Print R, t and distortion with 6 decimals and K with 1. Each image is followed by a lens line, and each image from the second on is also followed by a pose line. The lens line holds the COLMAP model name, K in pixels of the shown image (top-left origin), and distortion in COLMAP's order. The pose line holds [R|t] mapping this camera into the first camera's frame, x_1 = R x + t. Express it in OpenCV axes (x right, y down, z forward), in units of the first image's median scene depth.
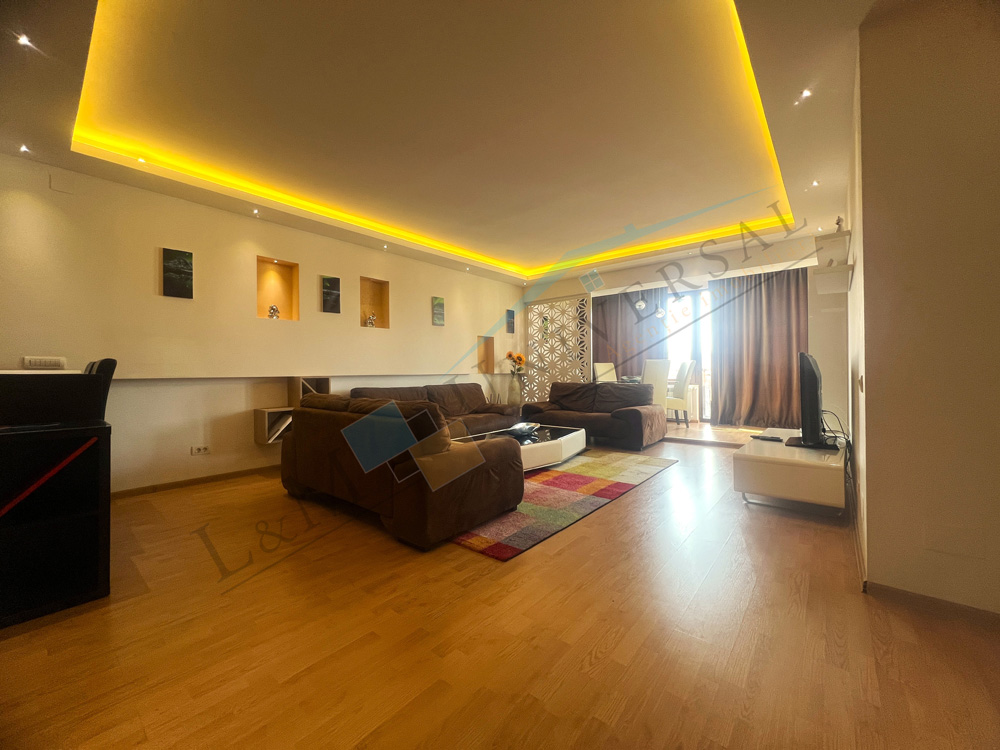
lens RADIAL K [[399.1, 0, 500.0], [0, 399.1, 375.0], [0, 0, 1]] dist [-0.000786, -0.000179]
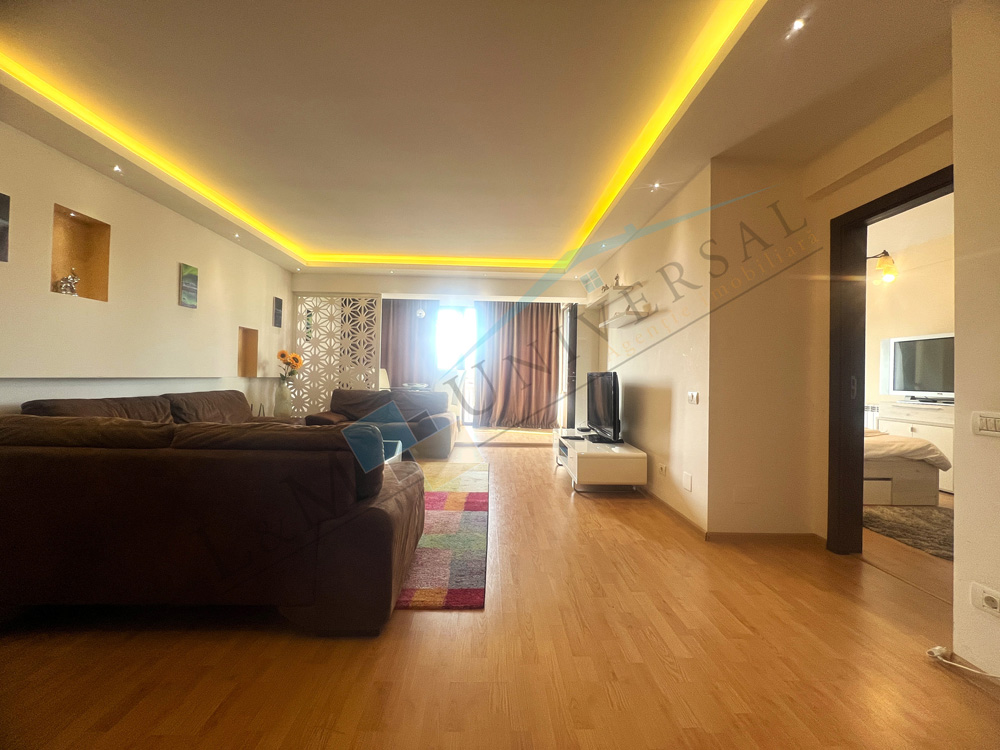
lens RADIAL K [[401.2, 0, 500.5], [0, 401.2, 371.7], [0, 0, 1]] dist [-0.001619, 0.000098]
pose [[0.745945, 0.033990, 0.665139, -0.209782], [-0.022523, 0.999413, -0.025813, -0.006154], [-0.665626, 0.004274, 0.746273, 0.128092]]
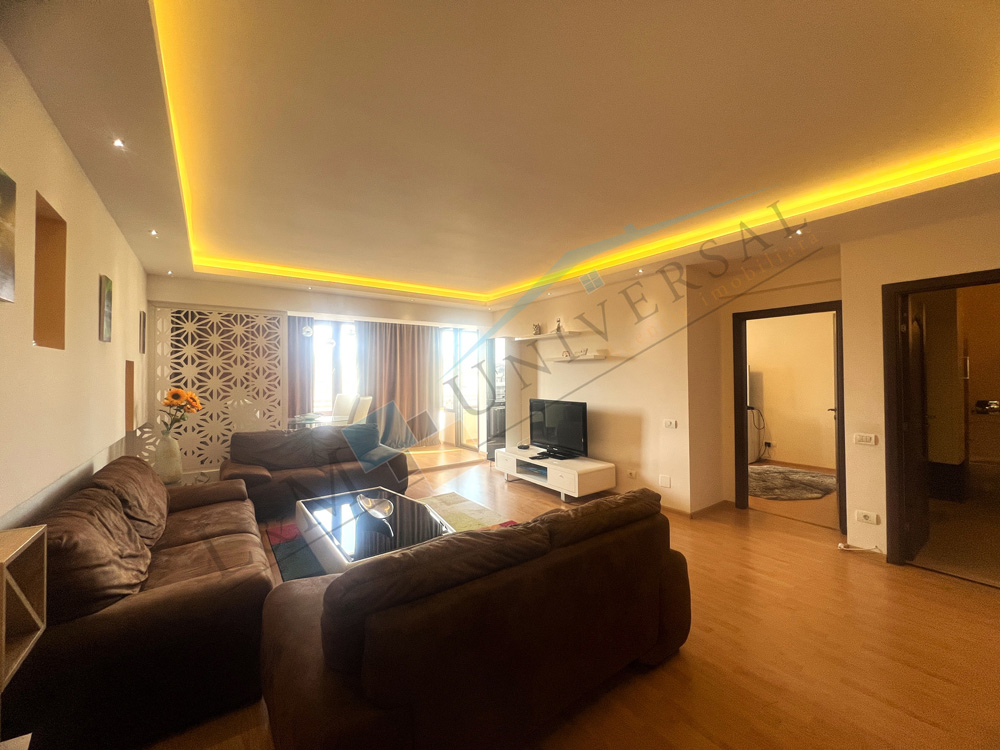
lens RADIAL K [[401.2, 0, 500.5], [0, 401.2, 371.7], [0, 0, 1]] dist [-0.001619, 0.000098]
pose [[0.237901, 0.020223, 0.971079, -0.485807], [0.013096, 0.999626, -0.024026, -0.073786], [-0.971201, 0.018433, 0.237547, 0.472759]]
